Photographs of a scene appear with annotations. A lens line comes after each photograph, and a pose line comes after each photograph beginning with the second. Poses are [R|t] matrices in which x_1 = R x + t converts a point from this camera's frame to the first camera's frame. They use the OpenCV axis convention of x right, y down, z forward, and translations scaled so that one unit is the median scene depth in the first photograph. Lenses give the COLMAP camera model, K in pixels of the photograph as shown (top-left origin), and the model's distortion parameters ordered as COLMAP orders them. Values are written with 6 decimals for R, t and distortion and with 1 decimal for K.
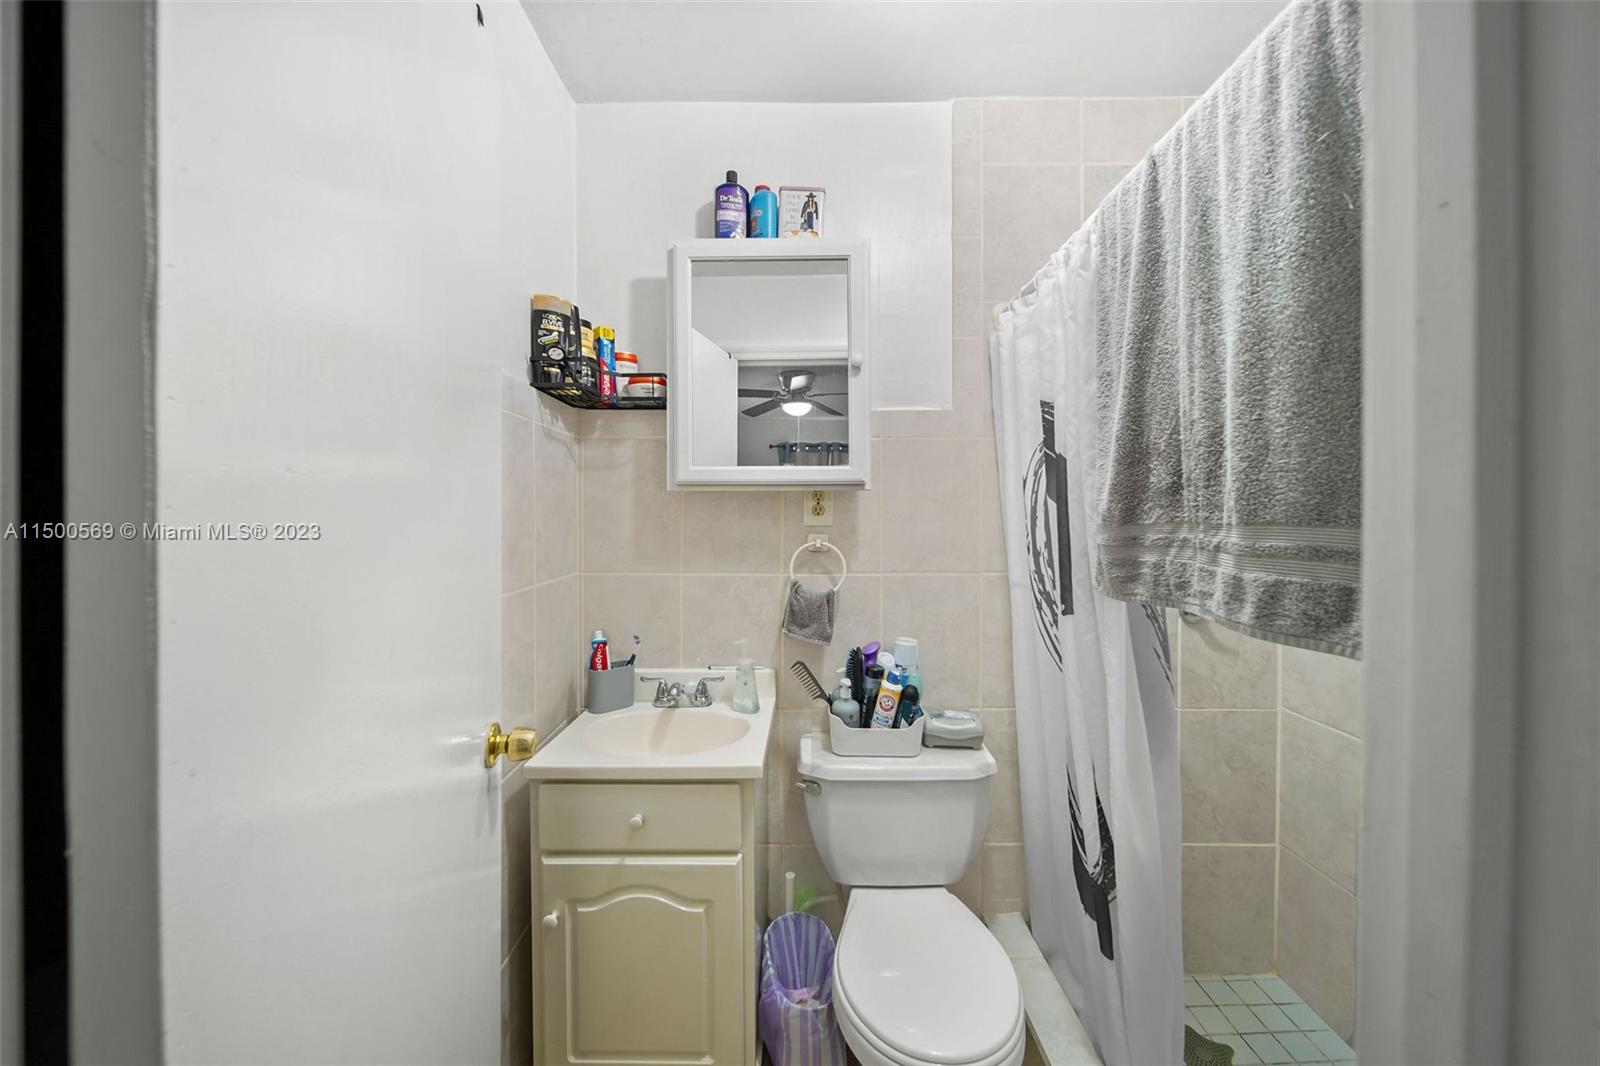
lens RADIAL K [[574.8, 0, 796.2], [0, 574.8, 517.3], [0, 0, 1]] dist [-0.001639, -0.000936]
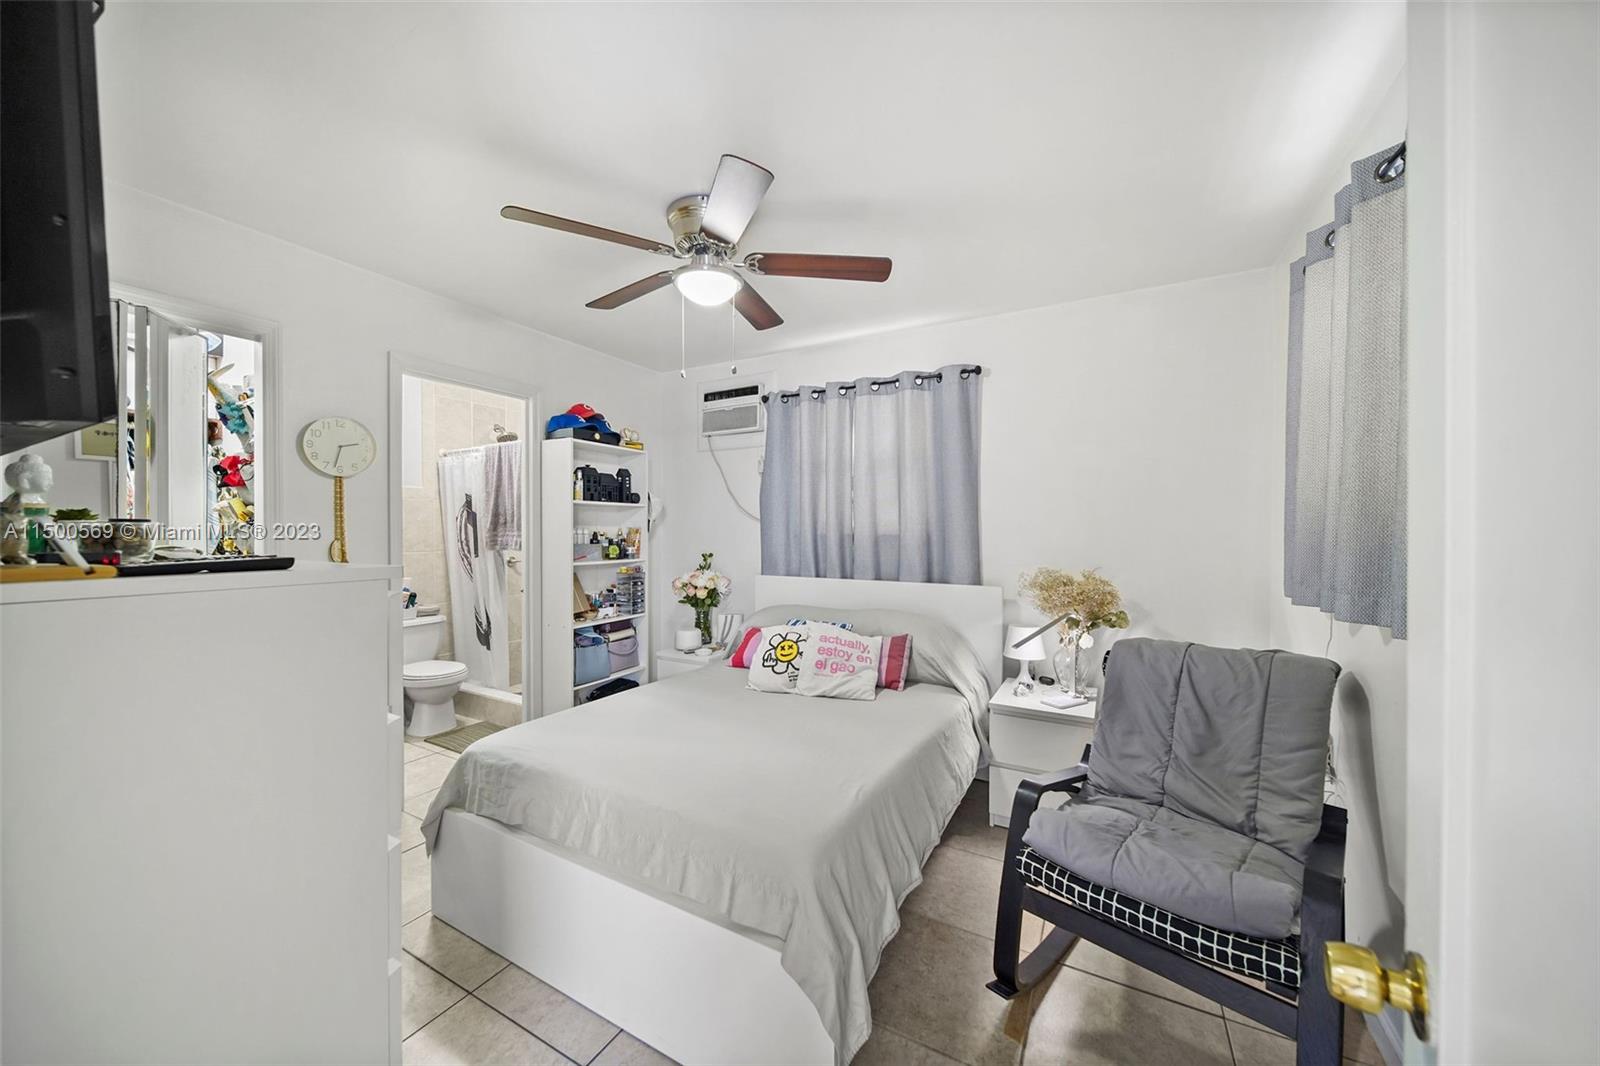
lens RADIAL K [[574.8, 0, 796.5], [0, 574.8, 532.1], [0, 0, 1]] dist [-0.001639, -0.000936]
pose [[0.483030, -0.006090, 0.875583, -1.760168], [0.005685, 0.999977, 0.003818, 0.014255], [-0.875585, 0.003134, 0.483053, -2.562554]]
